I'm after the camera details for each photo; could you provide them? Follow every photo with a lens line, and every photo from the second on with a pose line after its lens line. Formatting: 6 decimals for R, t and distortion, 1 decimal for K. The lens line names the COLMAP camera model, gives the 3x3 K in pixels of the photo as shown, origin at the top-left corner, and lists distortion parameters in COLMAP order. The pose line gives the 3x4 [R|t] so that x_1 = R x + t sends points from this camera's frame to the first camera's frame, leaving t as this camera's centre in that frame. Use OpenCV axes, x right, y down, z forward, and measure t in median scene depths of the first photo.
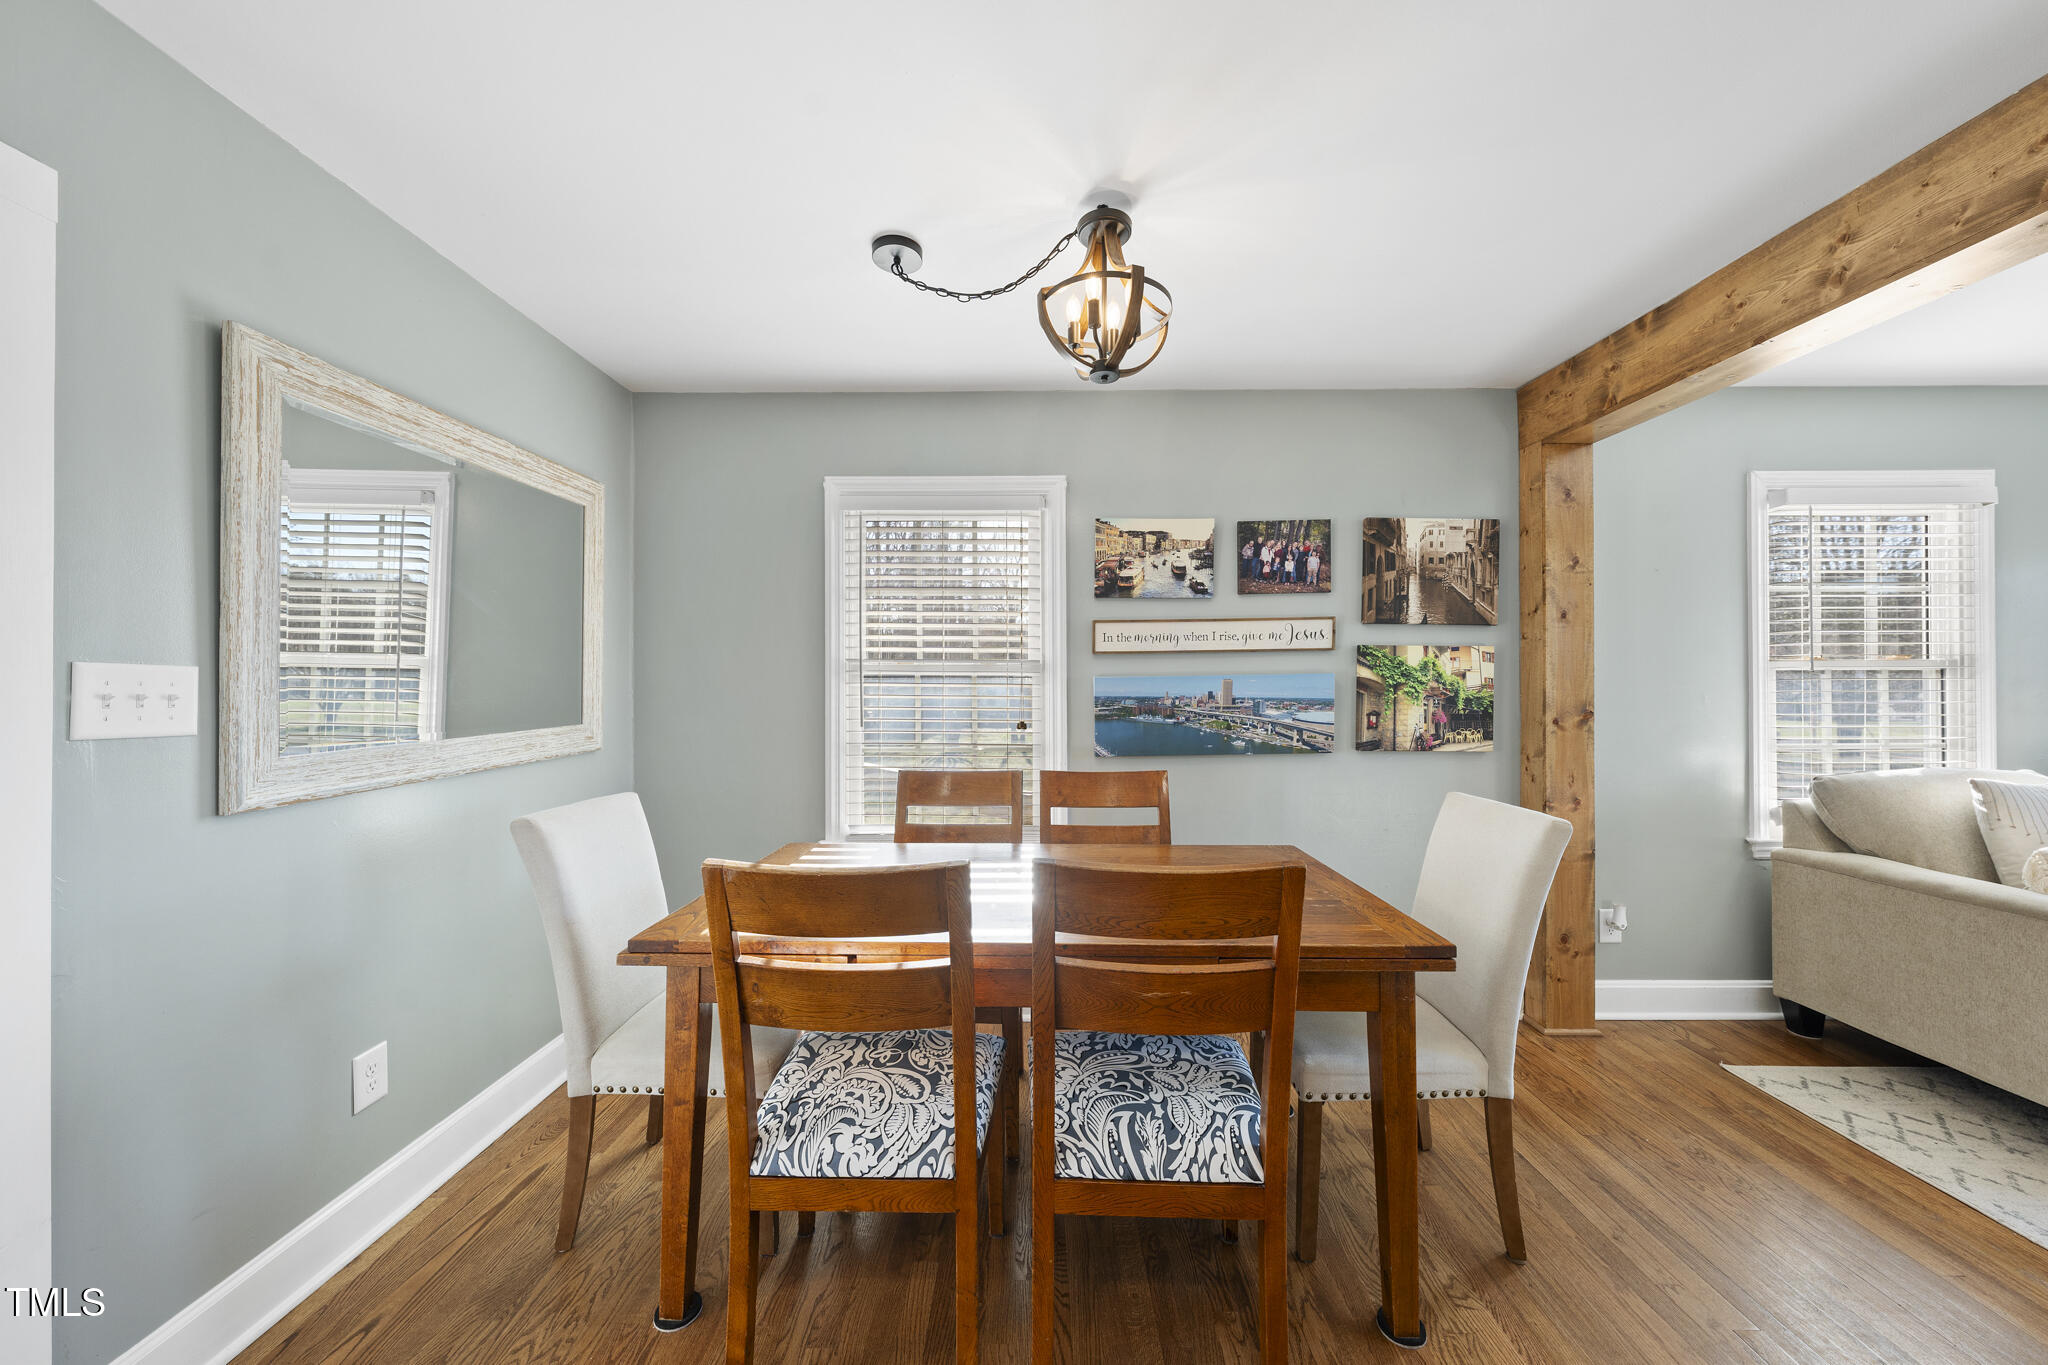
lens RADIAL K [[723.0, 0, 1024.0], [0, 723.0, 682.5], [0, 0, 1]] dist [-0.000428, -0.000009]
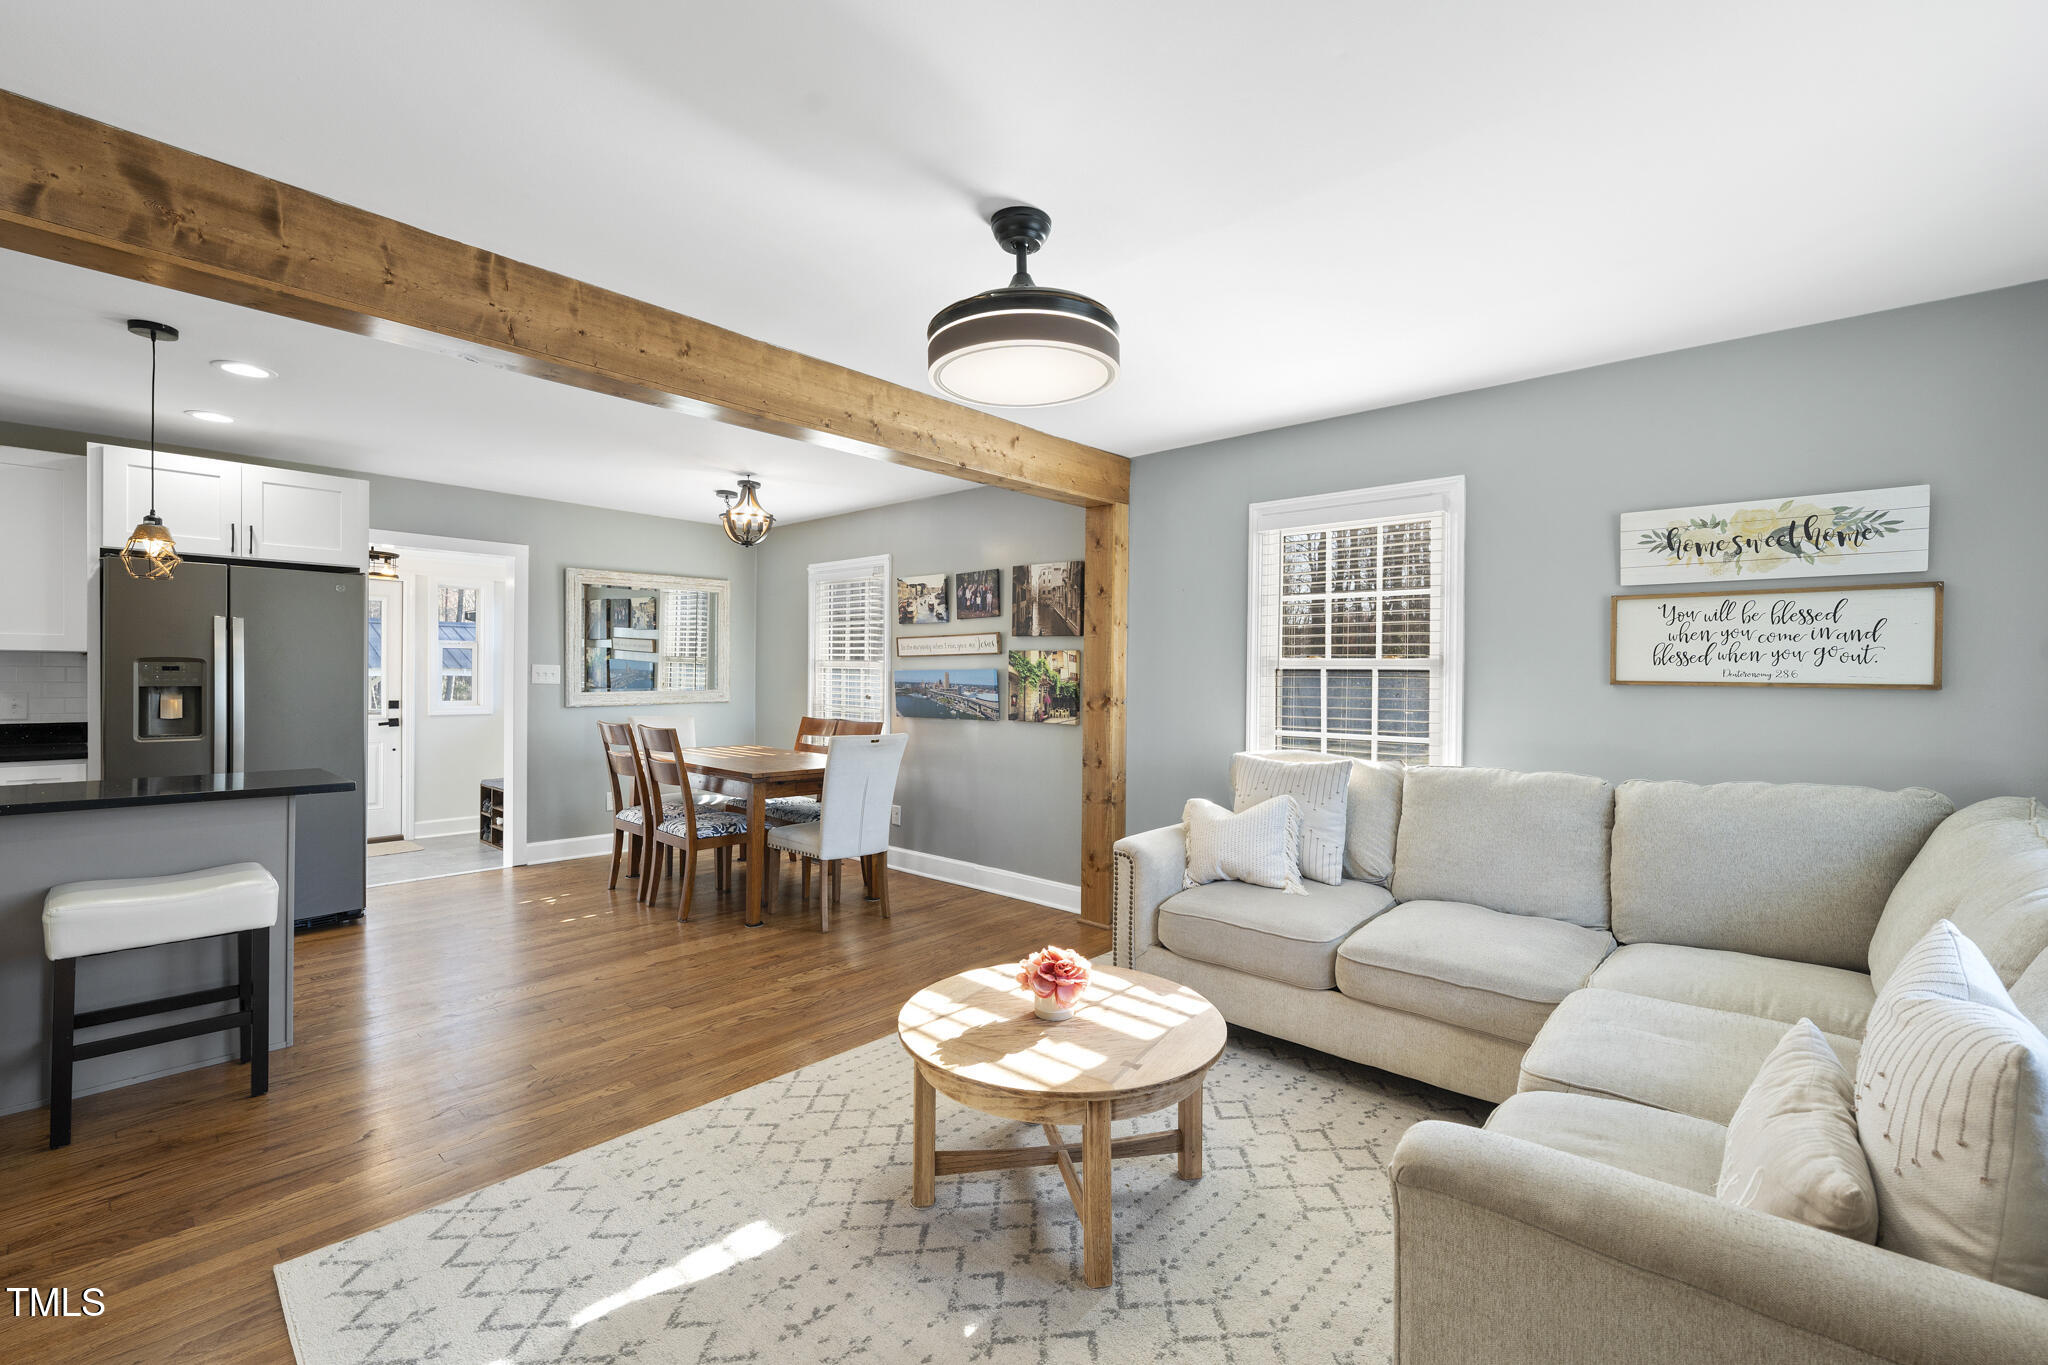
lens RADIAL K [[866.3, 0, 1024.0], [0, 866.3, 682.5], [0, 0, 1]] dist [0.002226, -0.000736]
pose [[0.746238, 0.016334, -0.665479, 1.701387], [-0.011930, 0.999867, 0.011163, -0.005347], [0.665572, -0.000390, 0.746333, -0.338544]]
